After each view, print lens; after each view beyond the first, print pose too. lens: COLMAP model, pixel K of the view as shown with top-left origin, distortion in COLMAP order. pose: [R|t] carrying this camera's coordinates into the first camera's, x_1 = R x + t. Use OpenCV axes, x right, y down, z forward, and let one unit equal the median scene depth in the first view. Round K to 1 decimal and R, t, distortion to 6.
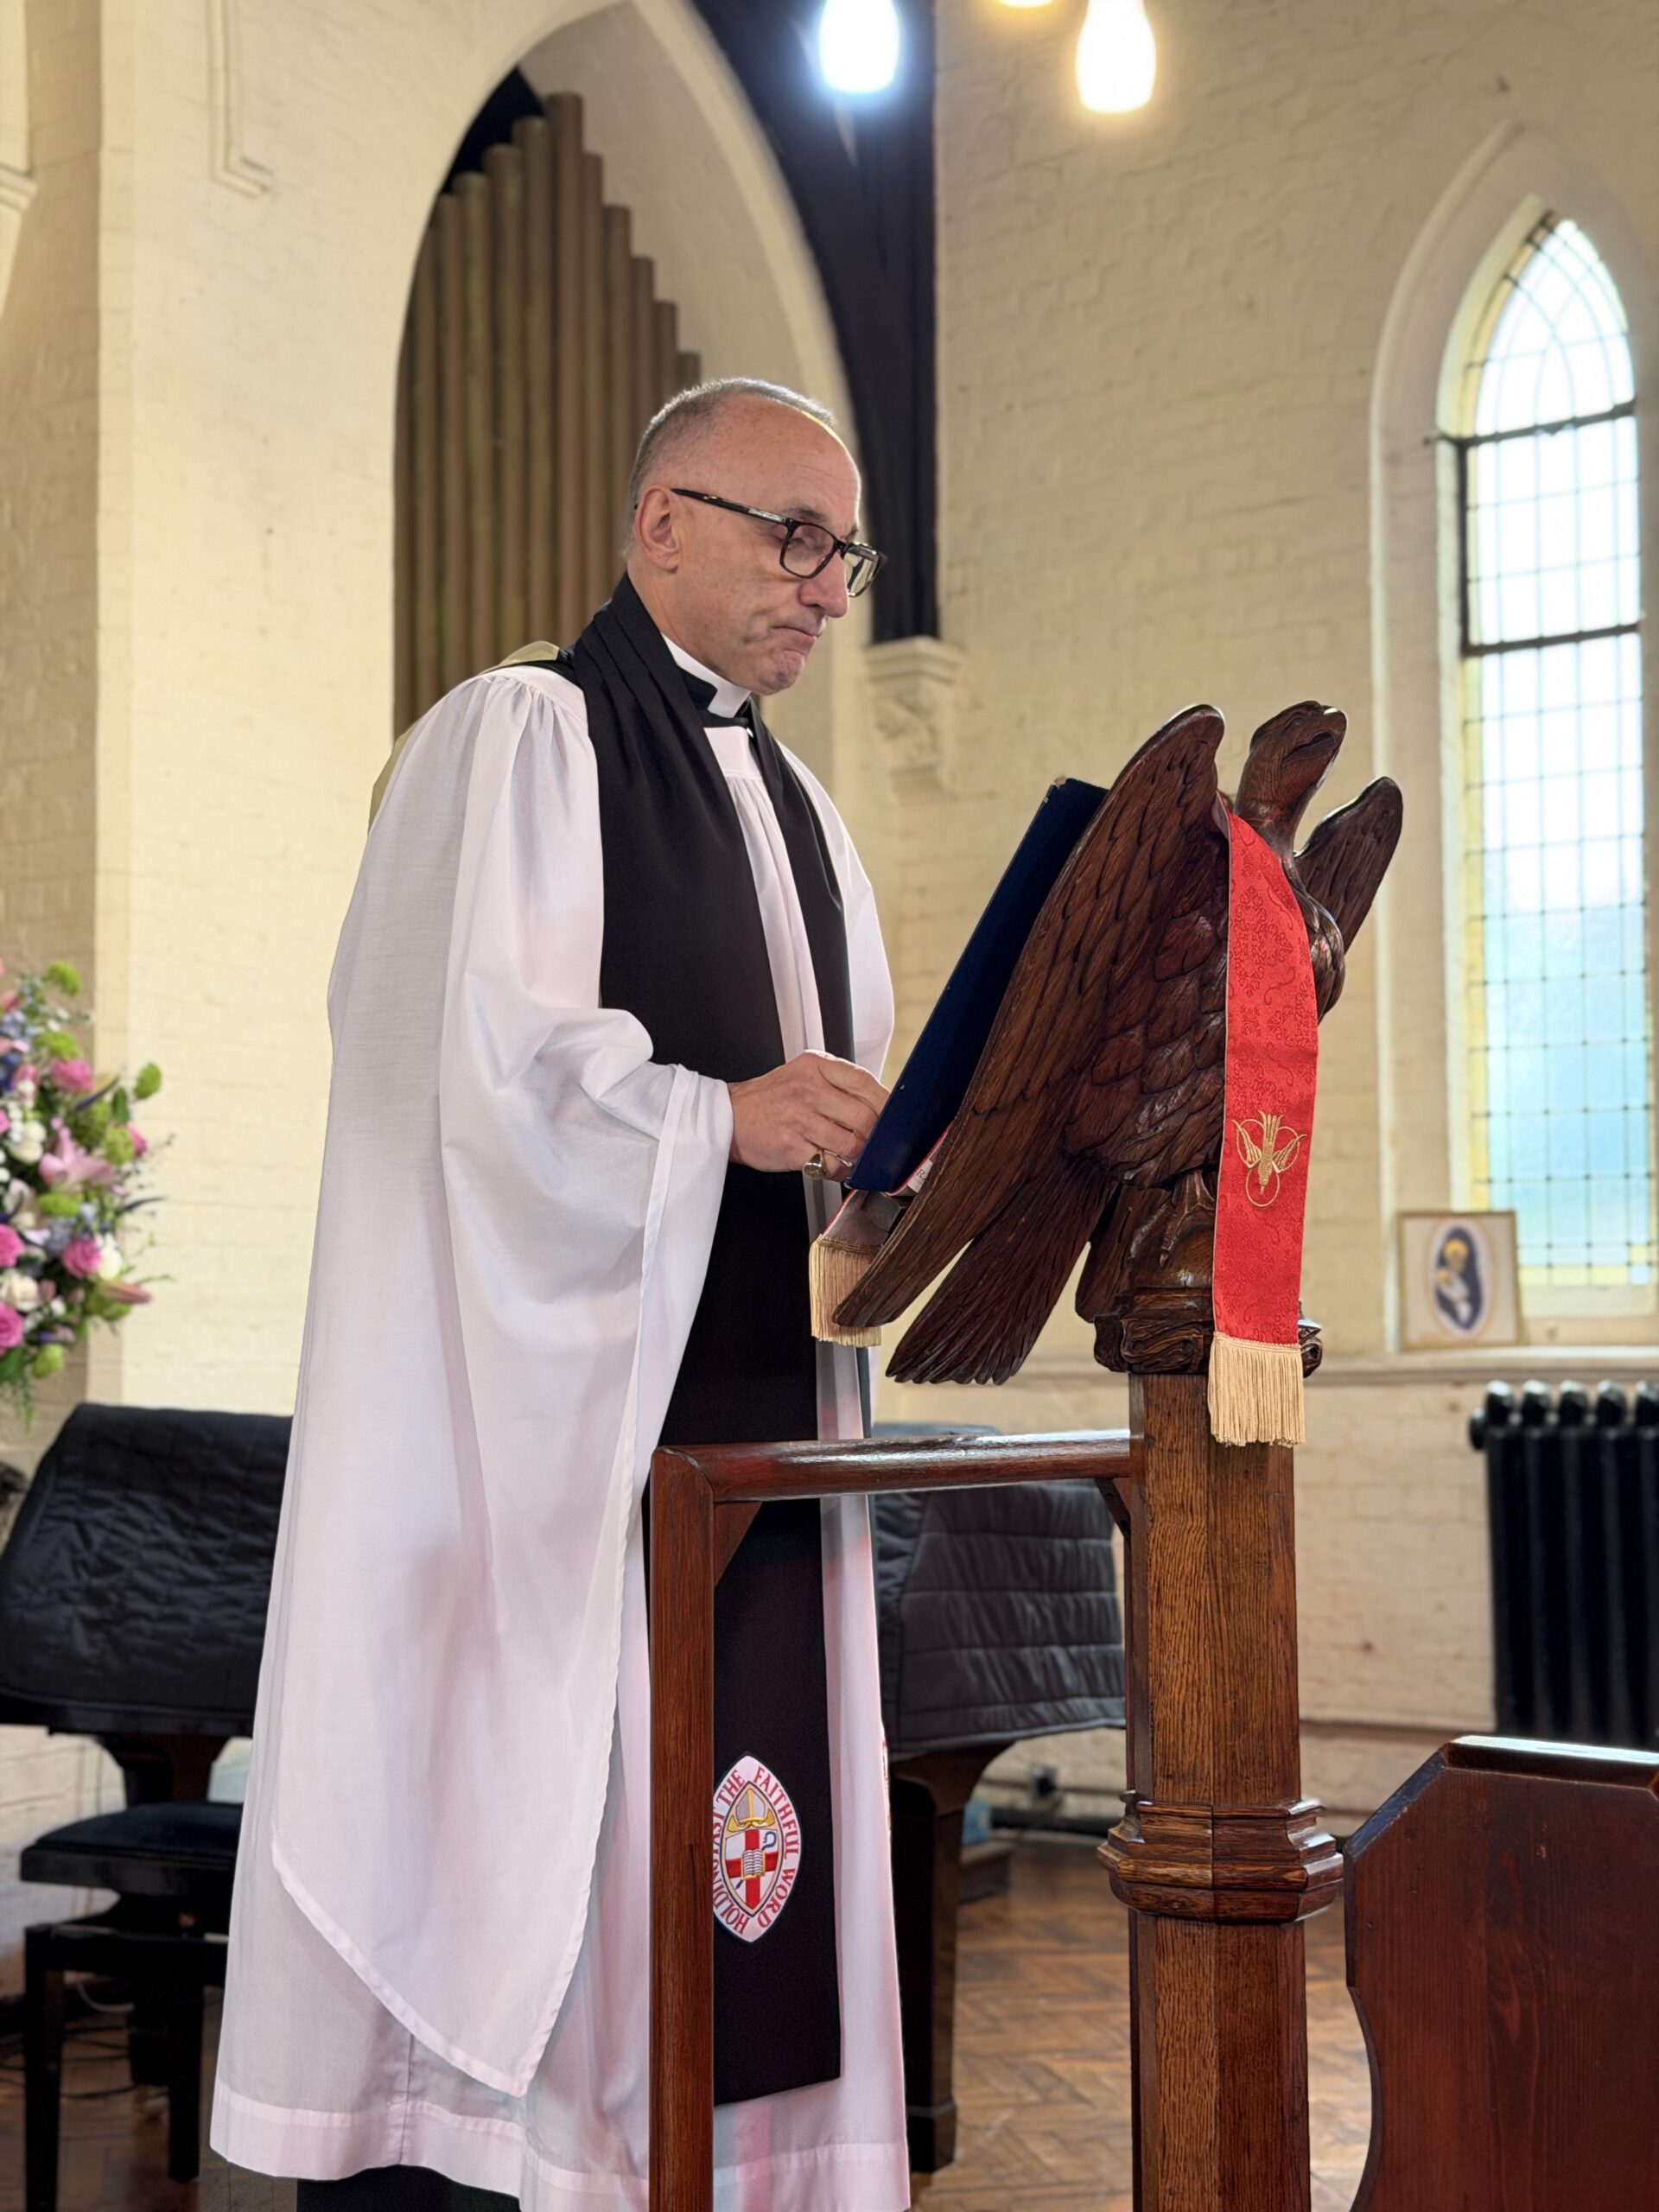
lens RADIAL K [[3101.3, 0, 829.5], [0, 3101.3, 1106.0], [0, 0, 1]] dist [0.204328, -0.498586]
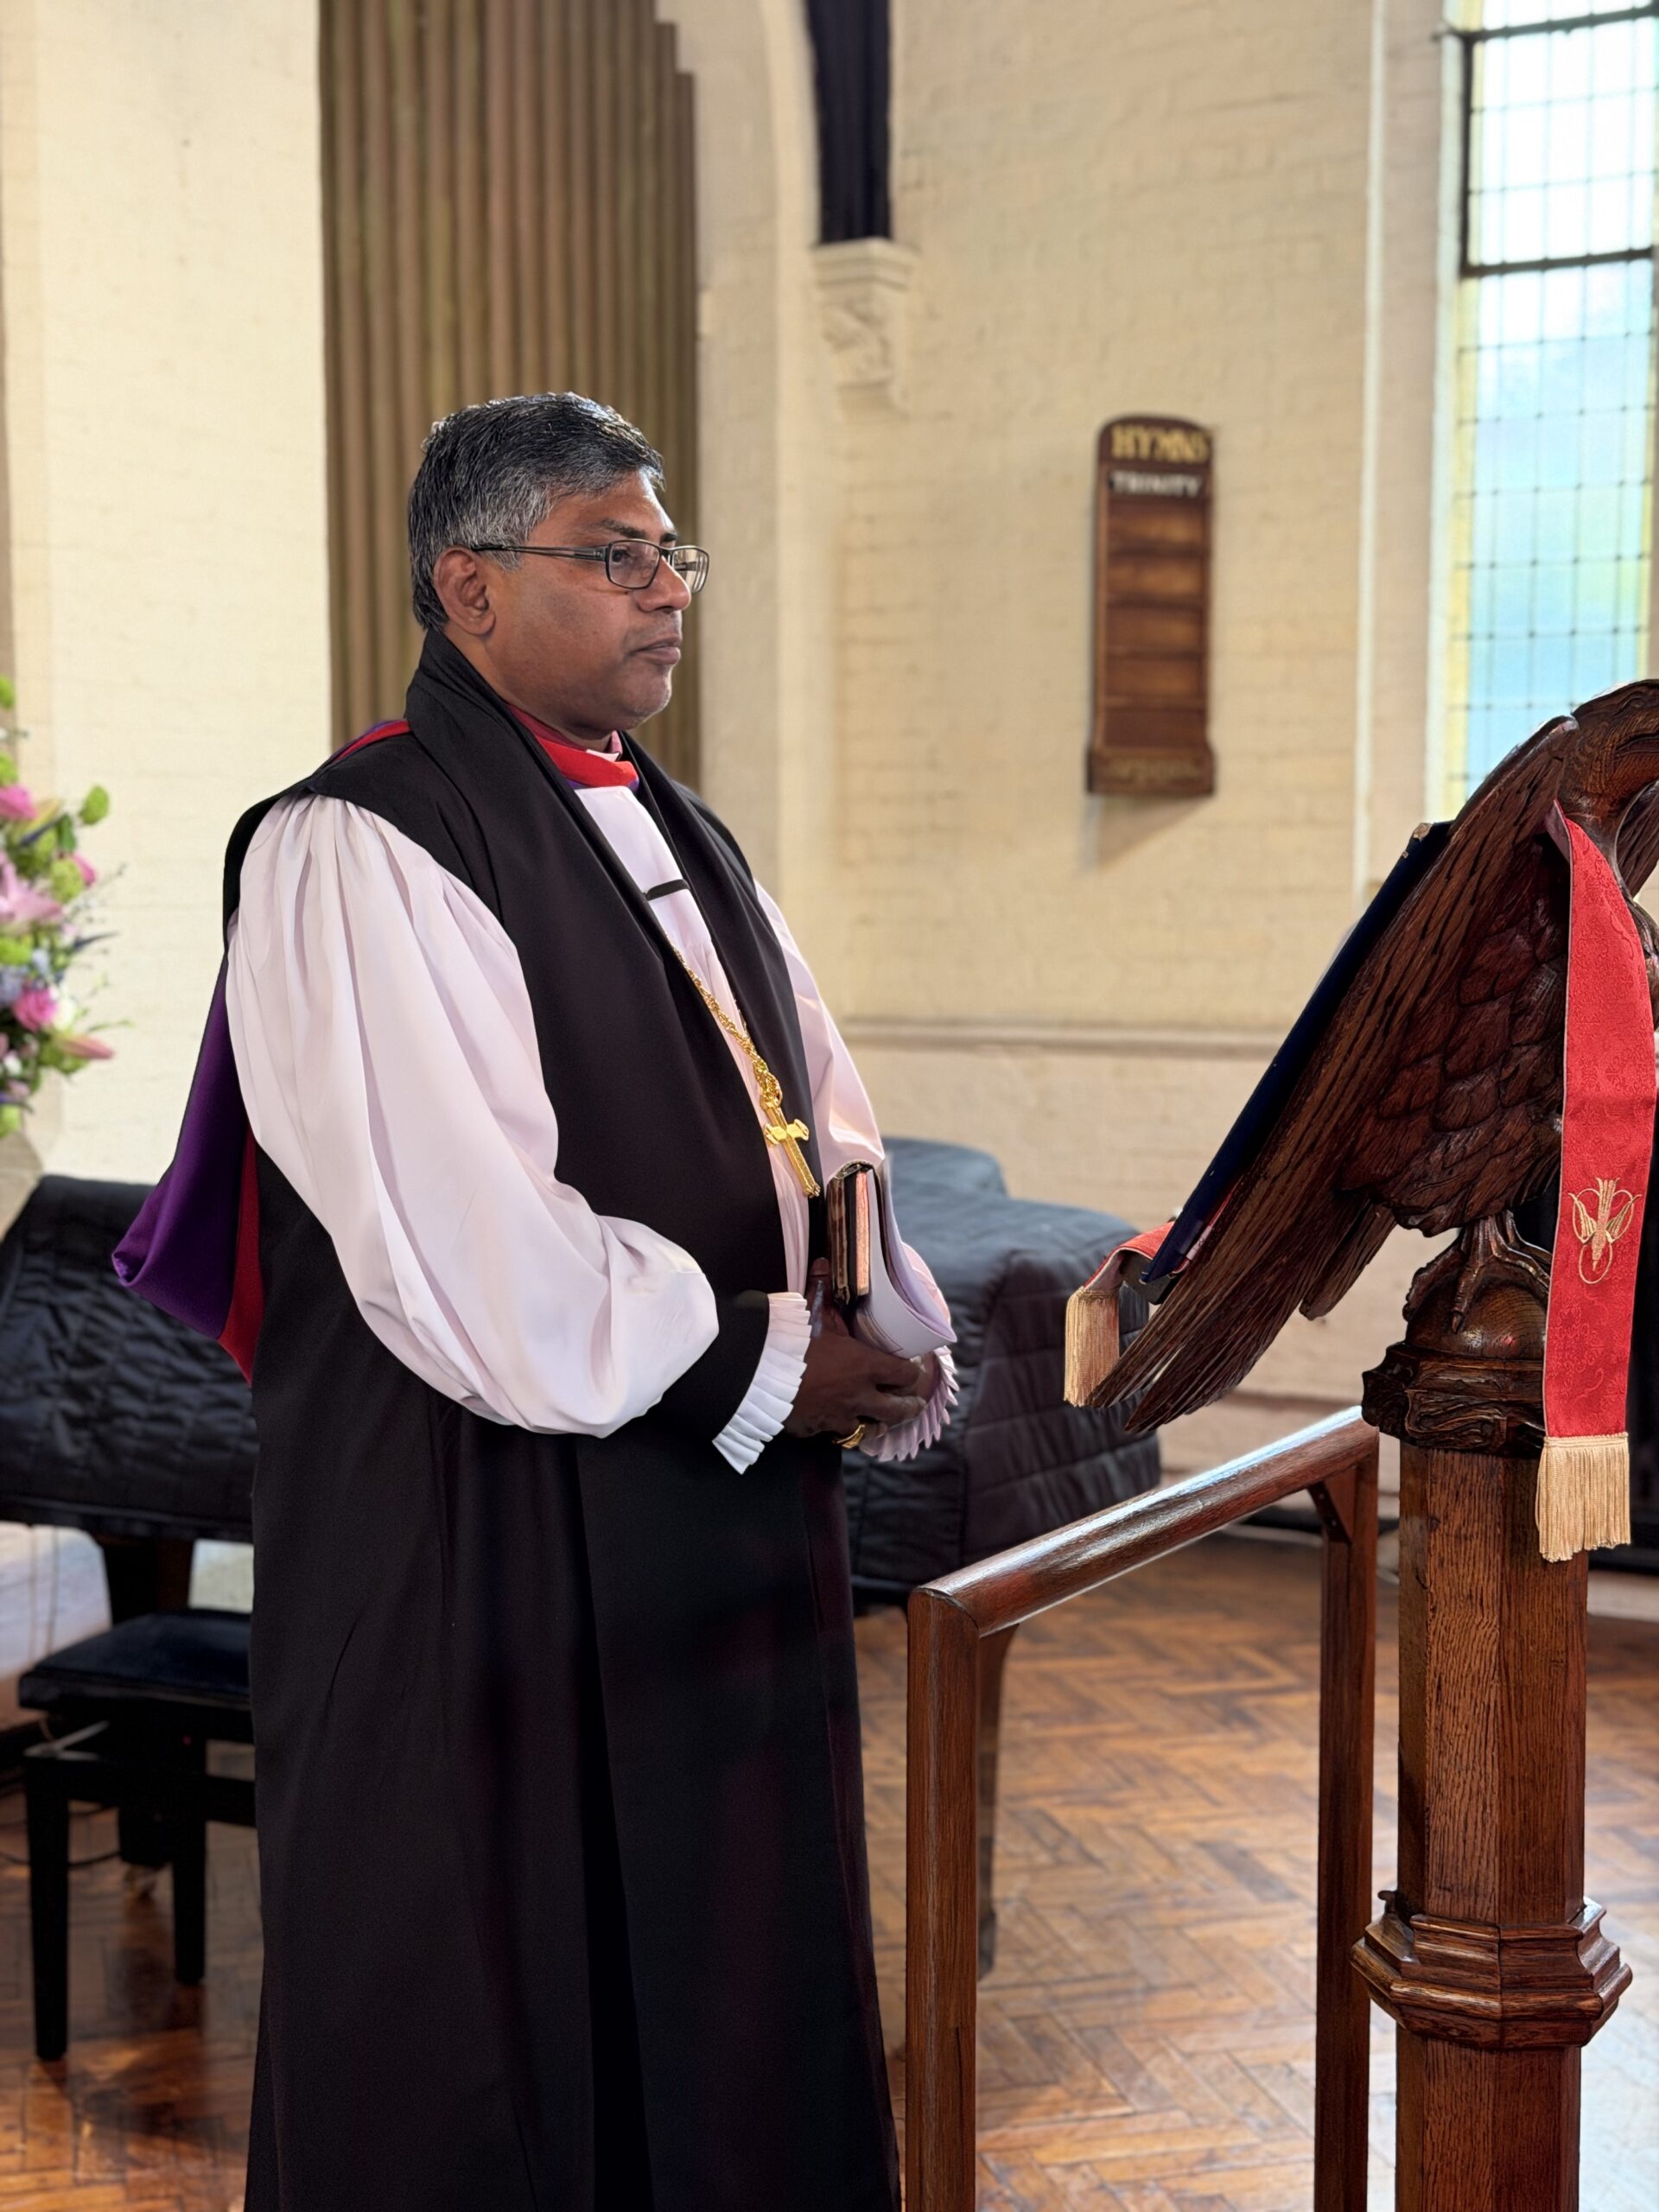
lens RADIAL K [[3101.3, 0, 829.5], [0, 3101.3, 1106.0], [0, 0, 1]] dist [0.204328, -0.498586]
pose [[0.998273, 0.001578, 0.058716, -0.063704], [-0.011048, 0.986842, 0.161310, -0.079546], [-0.057689, -0.161680, 0.985156, 0.078850]]
